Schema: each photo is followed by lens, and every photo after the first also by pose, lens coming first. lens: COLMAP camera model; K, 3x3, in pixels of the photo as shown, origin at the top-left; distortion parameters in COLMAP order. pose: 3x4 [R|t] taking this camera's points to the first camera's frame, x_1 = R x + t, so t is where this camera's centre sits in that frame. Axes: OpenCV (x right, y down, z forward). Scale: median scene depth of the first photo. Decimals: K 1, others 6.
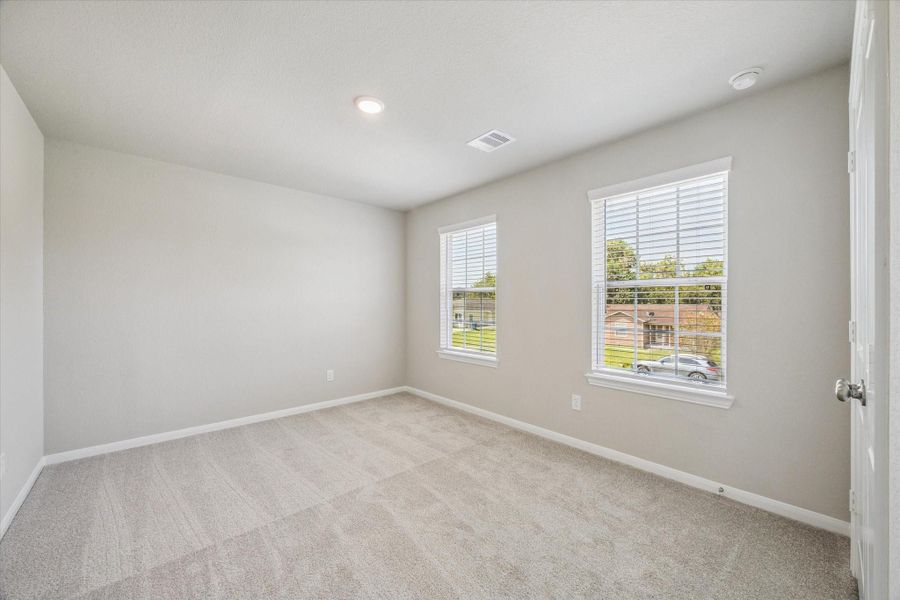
lens RADIAL K [[346.6, 0, 454.4], [0, 346.6, 300.1], [0, 0, 1]] dist [-0.000855, -0.000136]
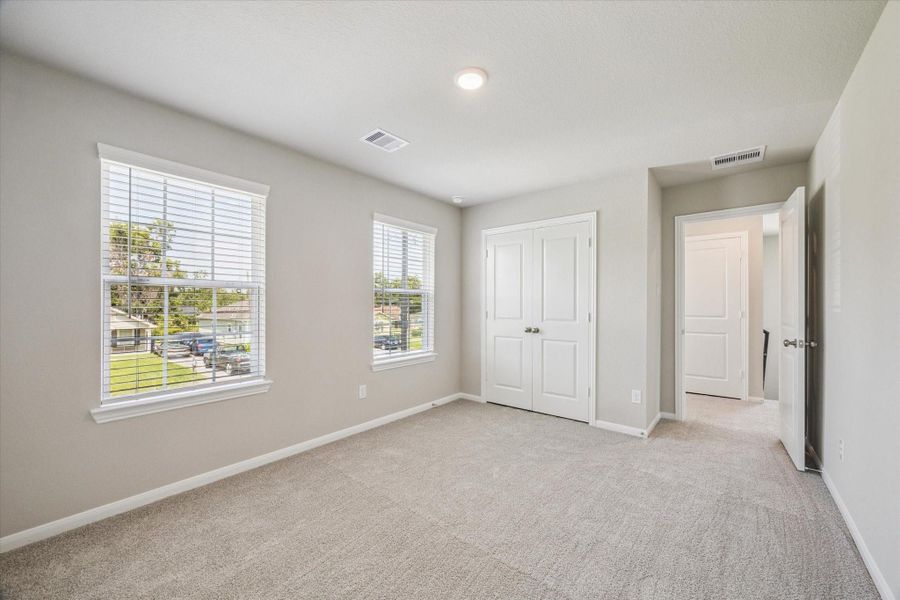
lens RADIAL K [[346.6, 0, 454.4], [0, 346.6, 300.1], [0, 0, 1]] dist [-0.000855, -0.000136]
pose [[-0.138032, 0.016655, 0.990288, -0.597633], [-0.002572, 0.999849, -0.017174, 0.009497], [-0.990424, -0.004917, -0.137968, 0.621568]]
